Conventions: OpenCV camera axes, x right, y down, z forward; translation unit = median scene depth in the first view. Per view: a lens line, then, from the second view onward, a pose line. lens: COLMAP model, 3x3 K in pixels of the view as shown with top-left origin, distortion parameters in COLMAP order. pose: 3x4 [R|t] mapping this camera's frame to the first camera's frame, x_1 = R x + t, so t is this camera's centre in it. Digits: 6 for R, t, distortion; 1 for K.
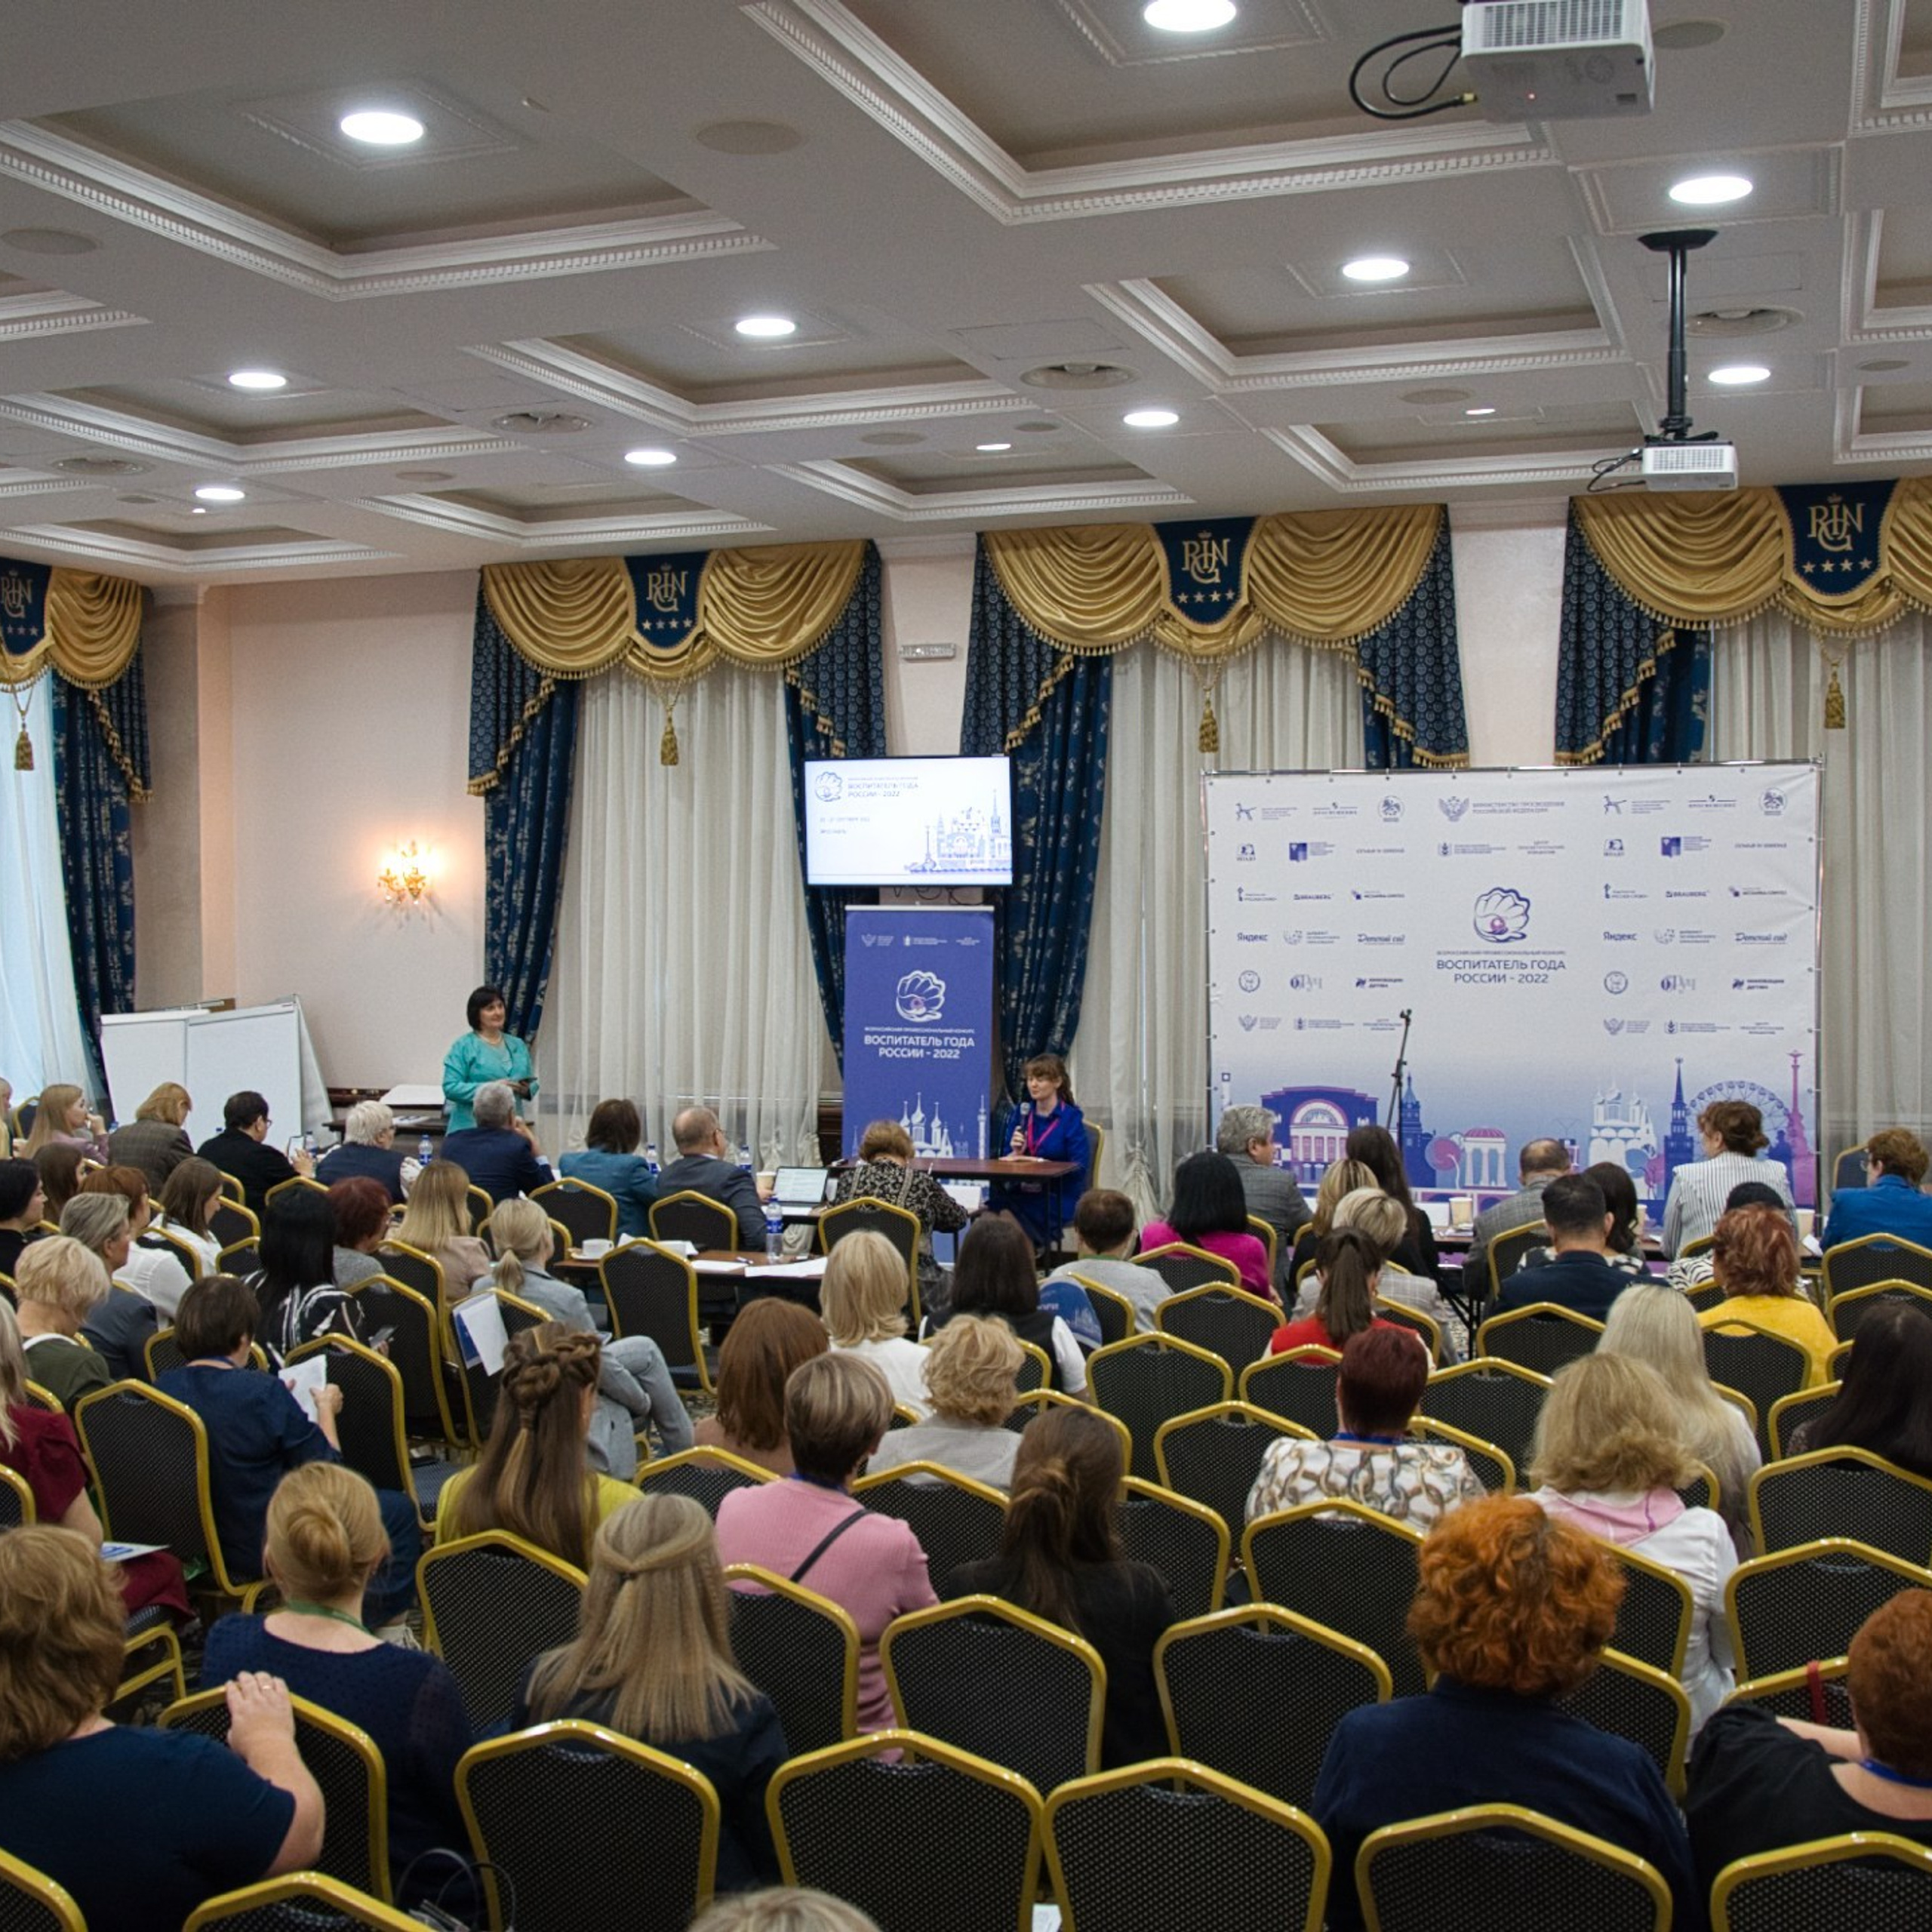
lens RADIAL K [[2519.1, 0, 960.3], [0, 2519.1, 1021.4], [0, 0, 1]] dist [-0.049696, -0.009573]
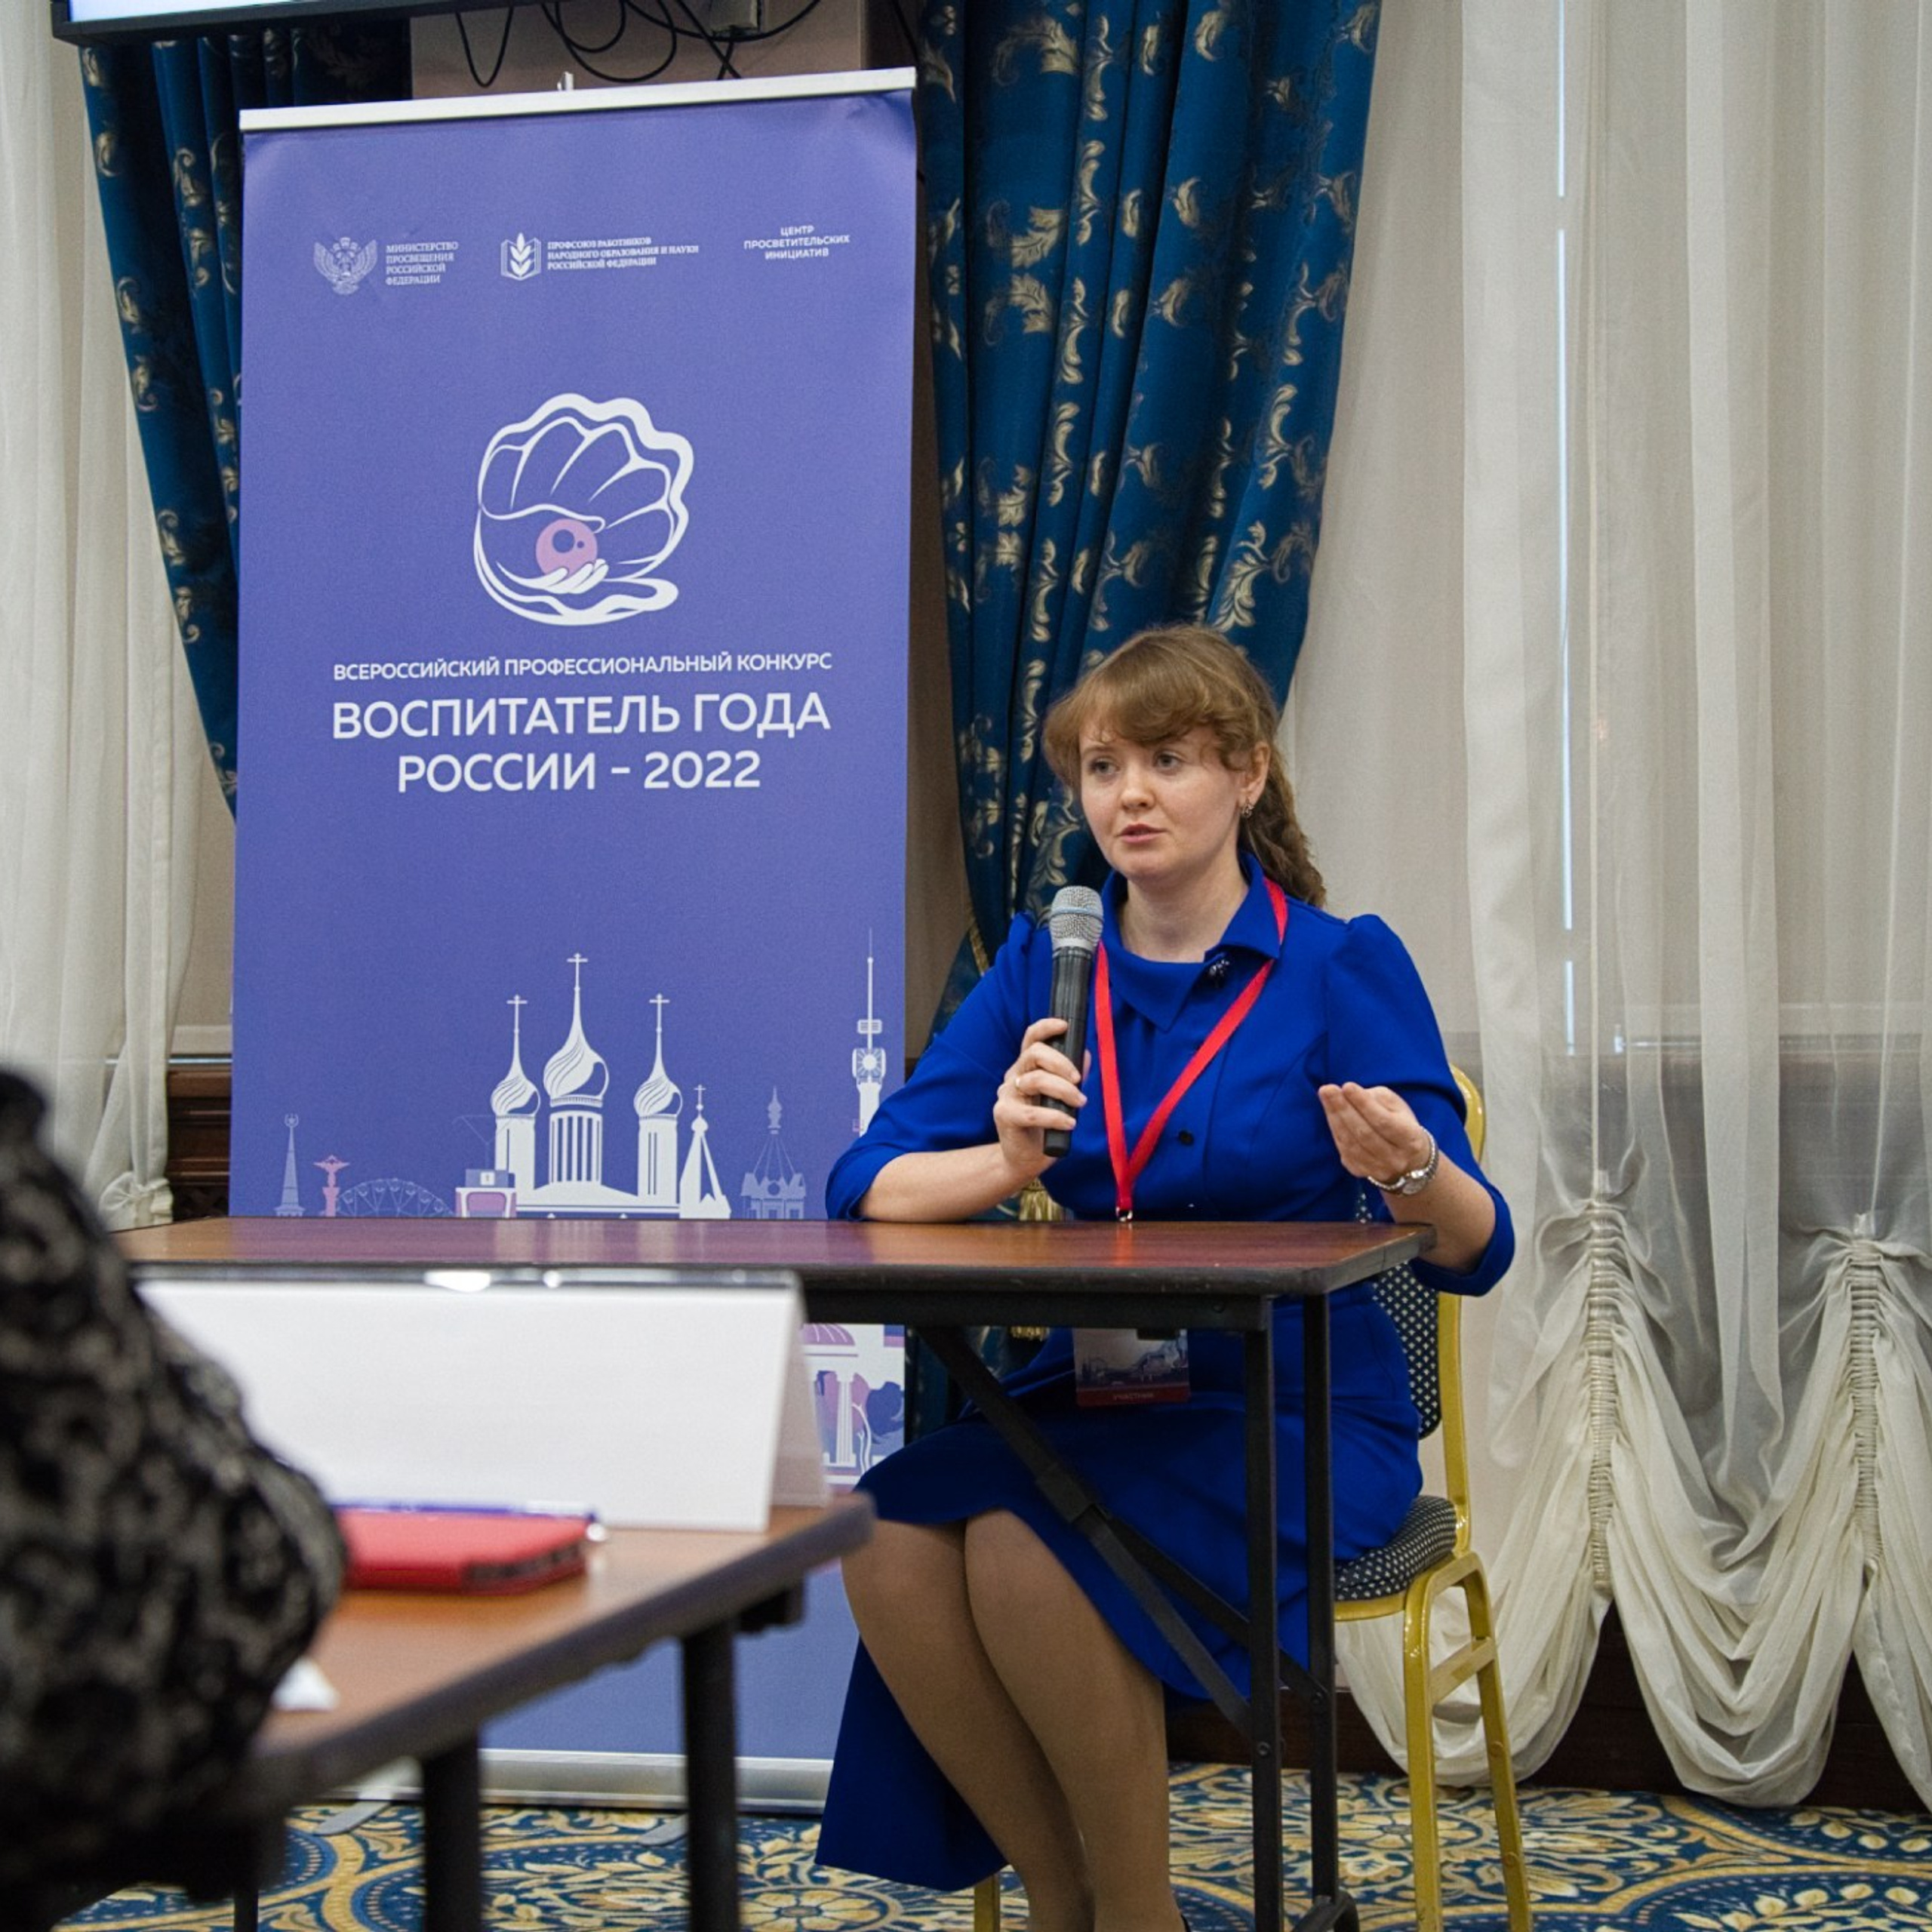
lens RADIAL K [[3961.2, 0, 966.0], [0, 3961.2, 966.0], [0, 0, 1]] dist [0.271735, 0.039502]
pose [[0.999906, -0.006604, 0.012006, 0.012990], [0.007439, 0.997461, -0.070831, 0.053926], [-0.011508, 0.070913, 0.997416, 0.659719]]
